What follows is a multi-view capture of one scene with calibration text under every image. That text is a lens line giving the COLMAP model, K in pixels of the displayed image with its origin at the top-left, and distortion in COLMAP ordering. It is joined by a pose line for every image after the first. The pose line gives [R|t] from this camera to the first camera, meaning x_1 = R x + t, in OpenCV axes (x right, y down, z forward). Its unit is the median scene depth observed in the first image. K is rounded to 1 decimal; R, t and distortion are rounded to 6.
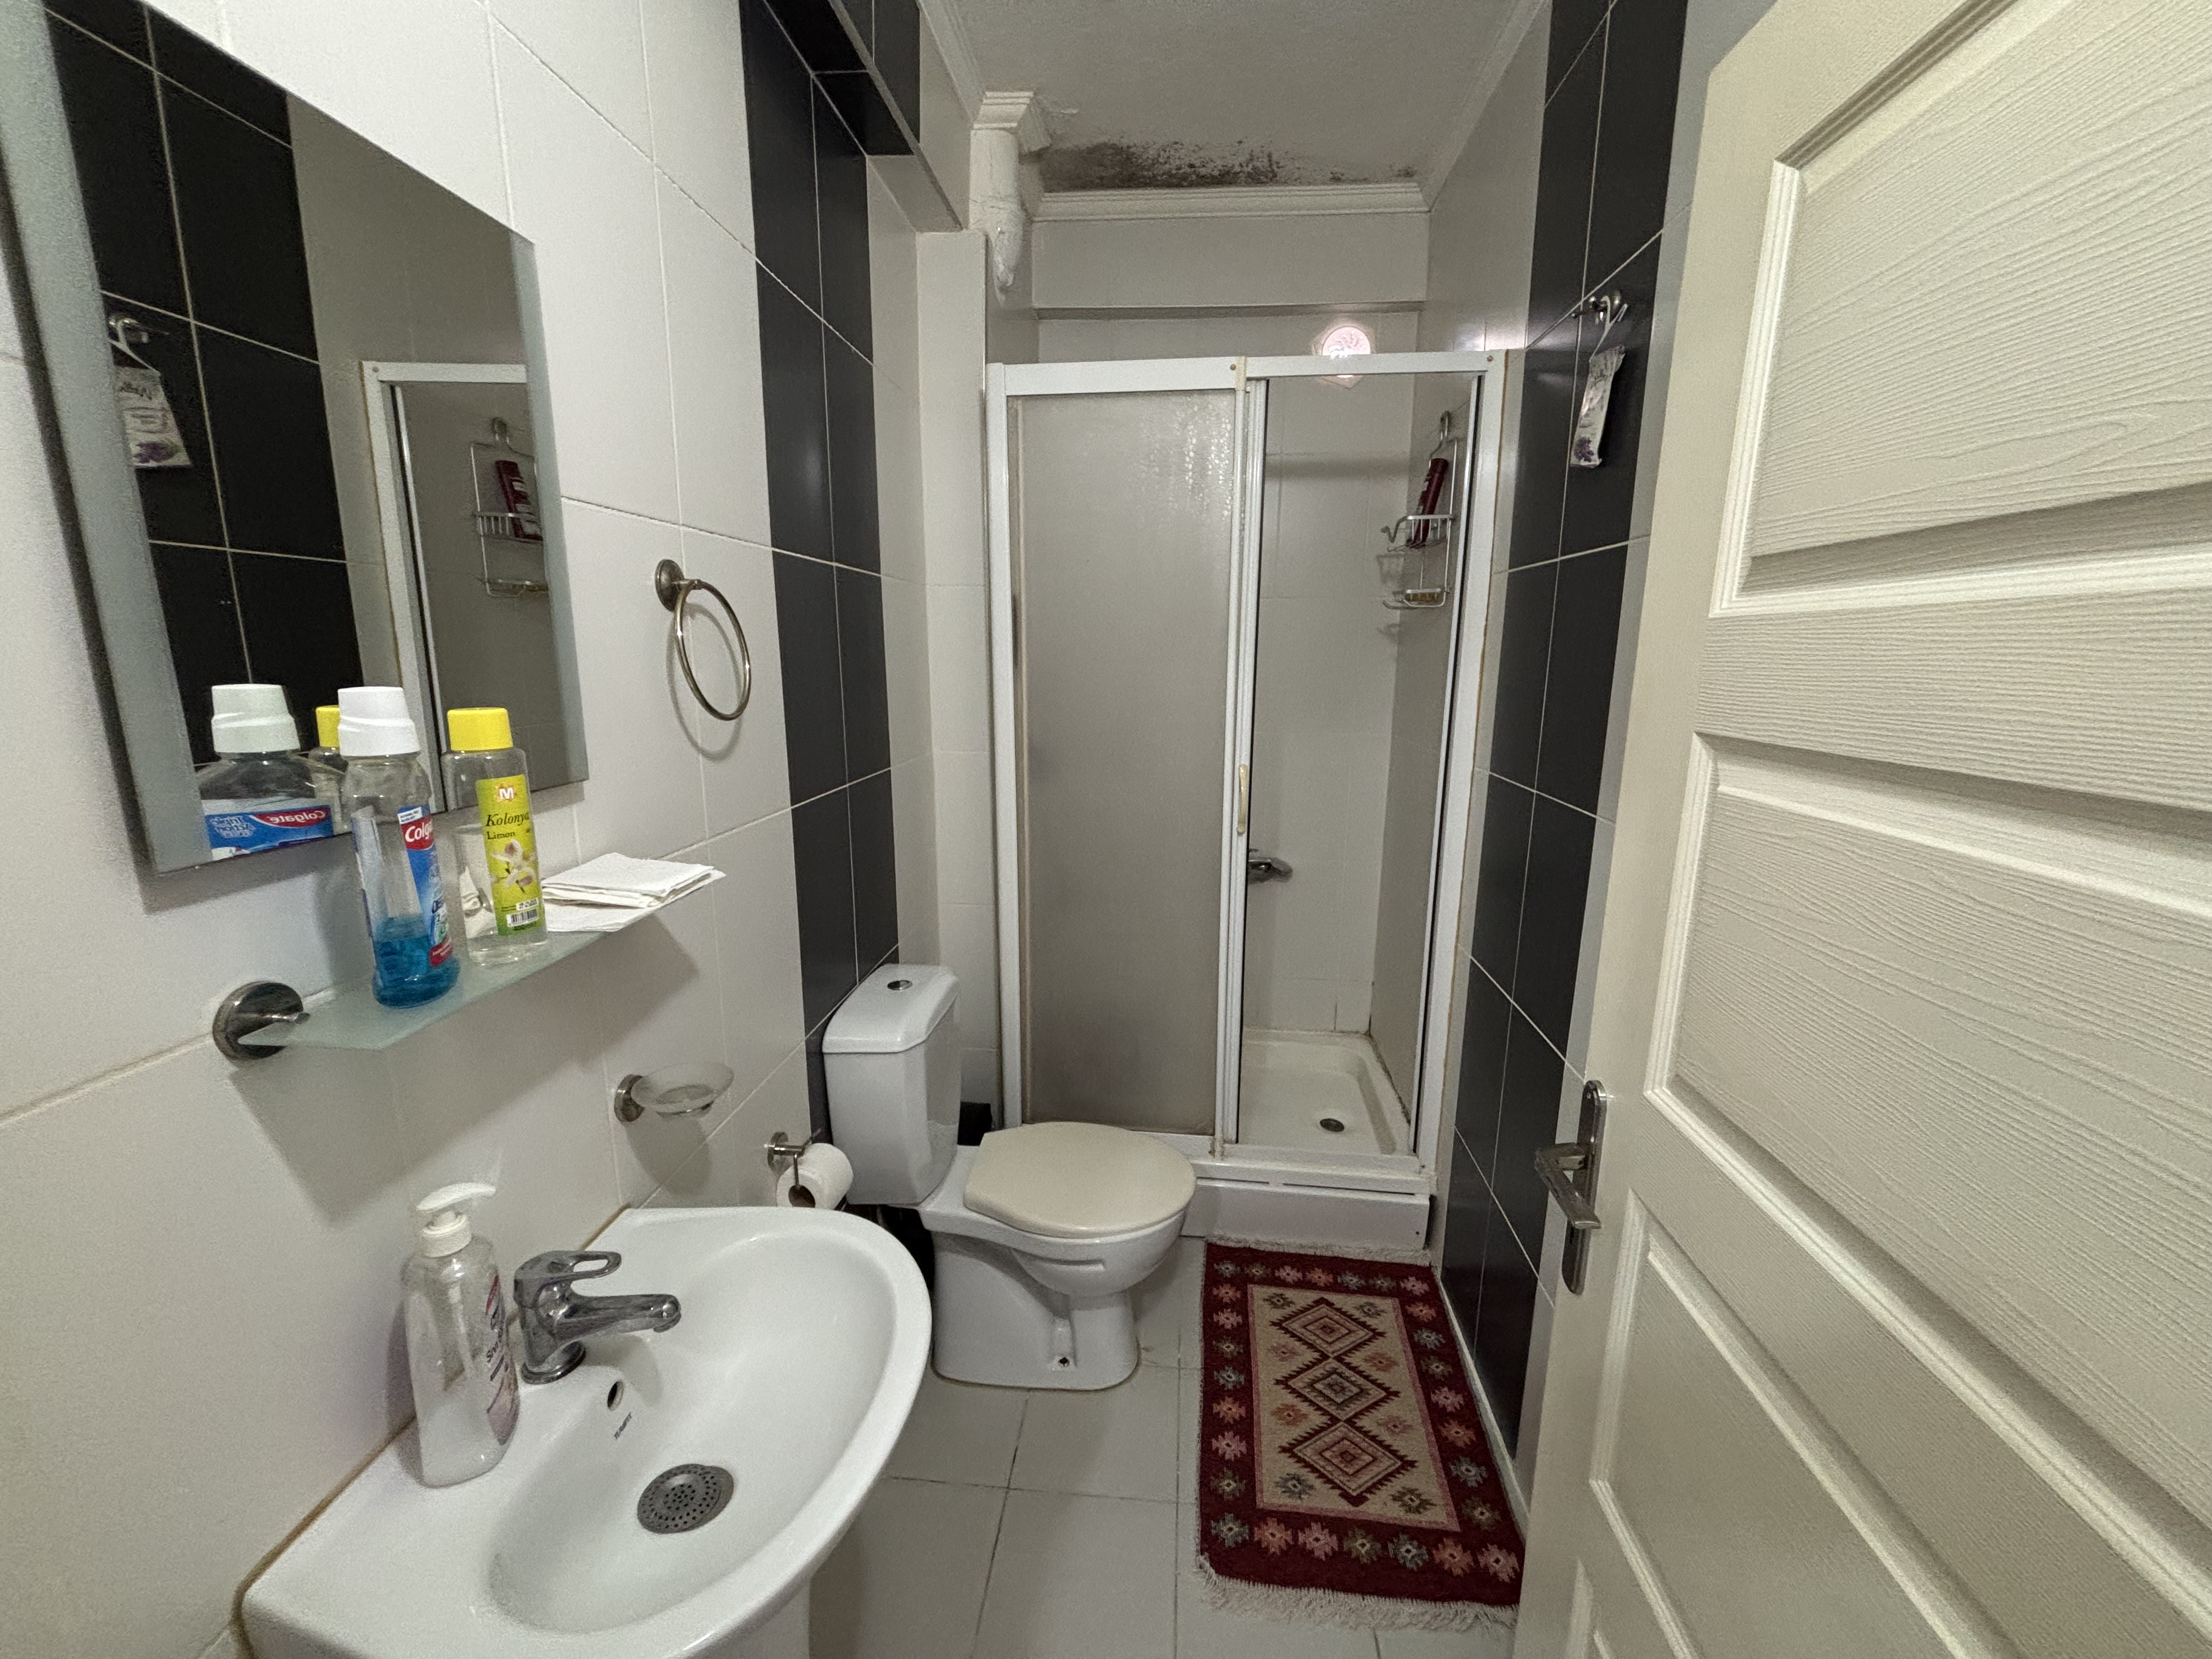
lens RADIAL K [[891.7, 0, 1103.7], [0, 891.7, 831.3], [0, 0, 1]] dist [-0.004468, 0.000303]
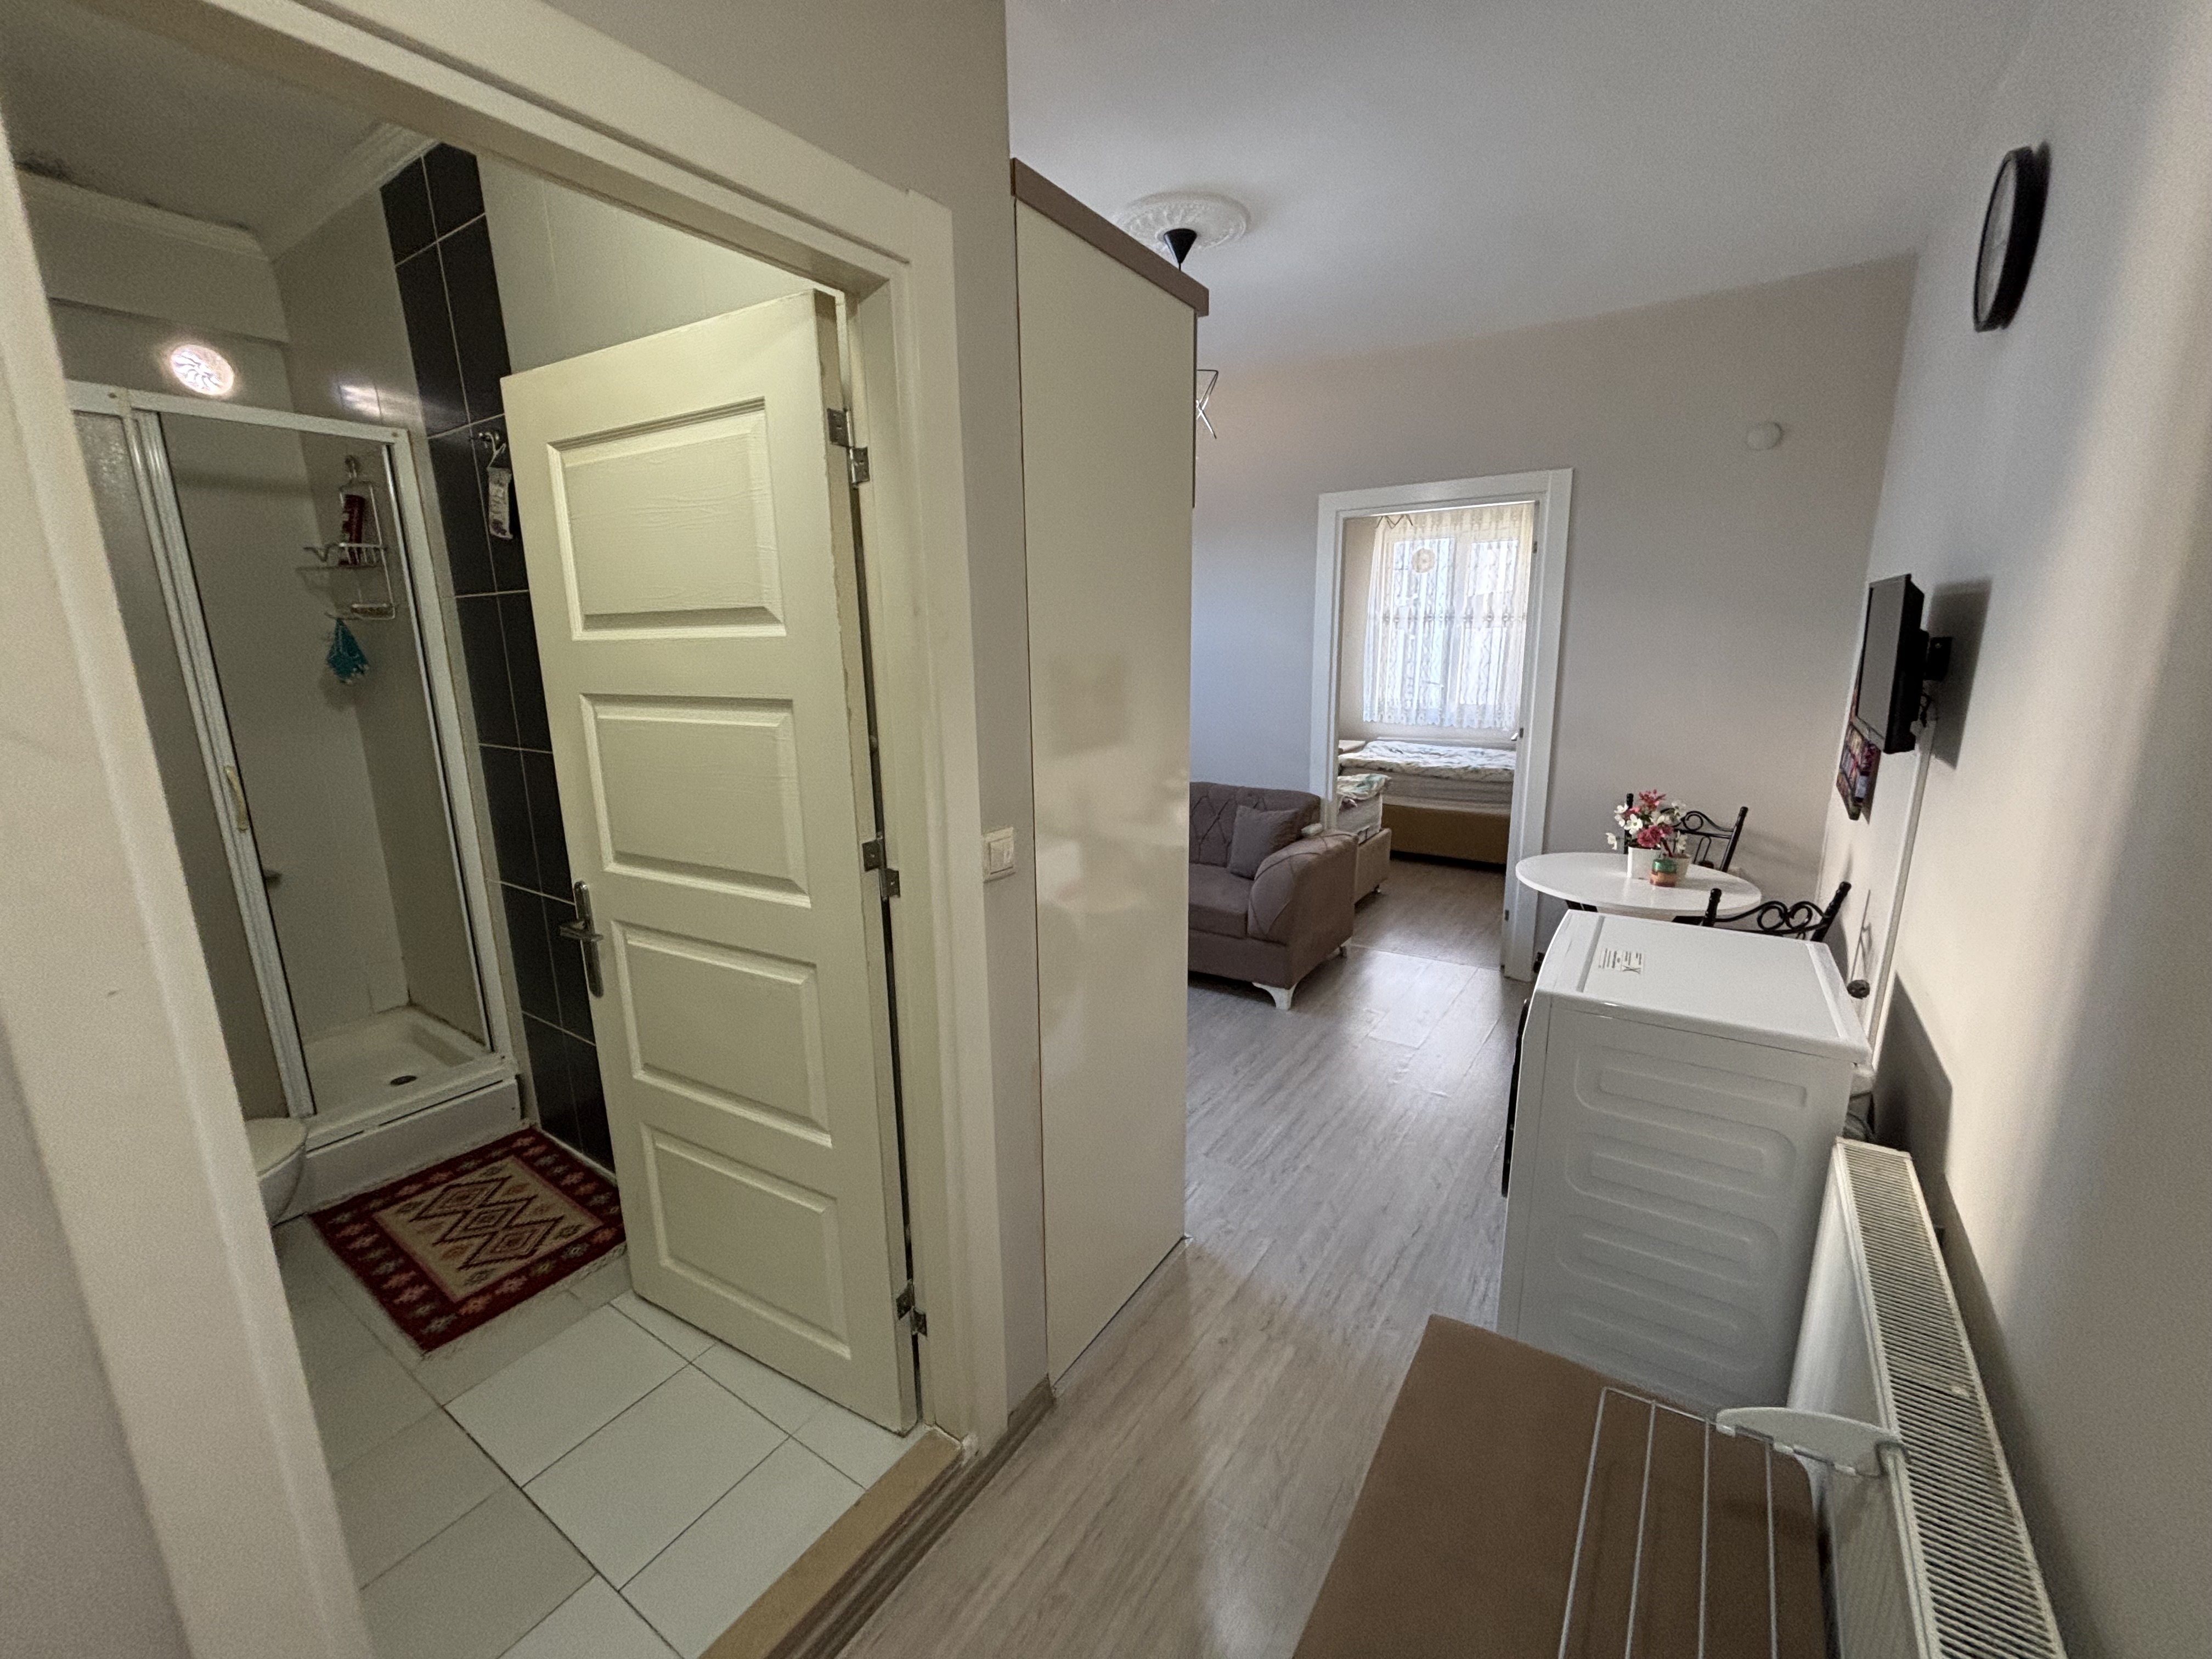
lens RADIAL K [[891.7, 0, 1117.3], [0, 891.7, 837.1], [0, 0, 1]] dist [-0.004468, 0.000303]
pose [[0.464617, -0.201375, 0.862310, -0.302888], [0.189221, 0.973884, 0.125477, 0.080519], [-0.865059, 0.104868, 0.490587, -0.475811]]
